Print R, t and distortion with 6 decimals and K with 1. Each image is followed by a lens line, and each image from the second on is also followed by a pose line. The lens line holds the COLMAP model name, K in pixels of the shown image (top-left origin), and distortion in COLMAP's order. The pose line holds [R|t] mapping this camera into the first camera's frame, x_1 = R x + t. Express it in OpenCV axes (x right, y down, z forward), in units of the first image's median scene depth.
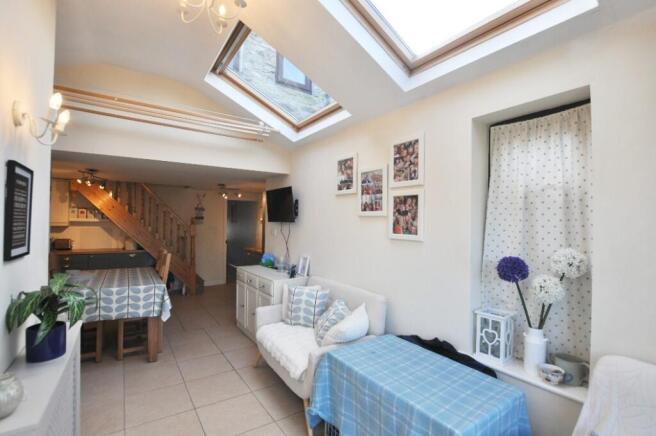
lens RADIAL K [[290.4, 0, 329.8], [0, 290.4, 219.0], [0, 0, 1]] dist [-0.033647, 0.001136]
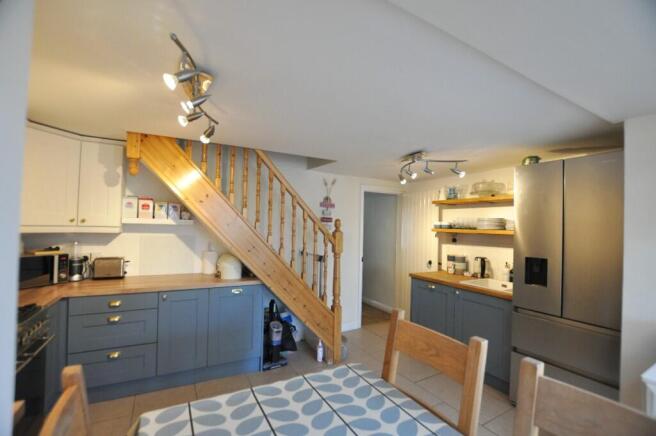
lens RADIAL K [[290.4, 0, 329.8], [0, 290.4, 219.0], [0, 0, 1]] dist [-0.033647, 0.001136]
pose [[0.994754, 0.005442, -0.102147, -0.868420], [-0.006736, 0.999901, -0.012327, 0.006122], [0.102070, 0.012951, 0.994693, 0.918957]]
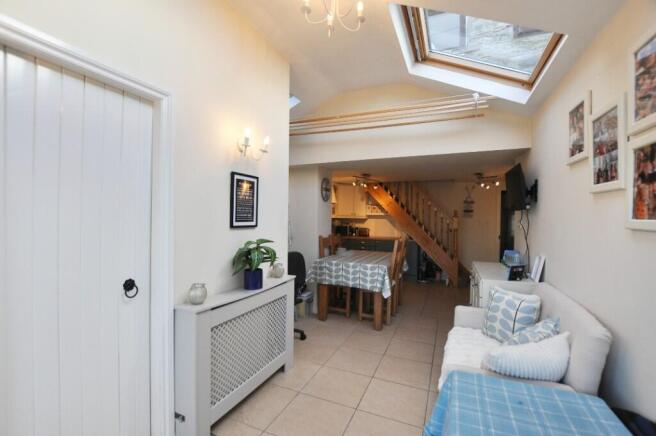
lens RADIAL K [[290.4, 0, 329.8], [0, 290.4, 219.0], [0, 0, 1]] dist [-0.033647, 0.001136]
pose [[0.526750, -0.001432, -0.850019, 0.290631], [0.008687, 0.999955, 0.003699, 0.034840], [0.849976, -0.009332, 0.526739, 0.205140]]
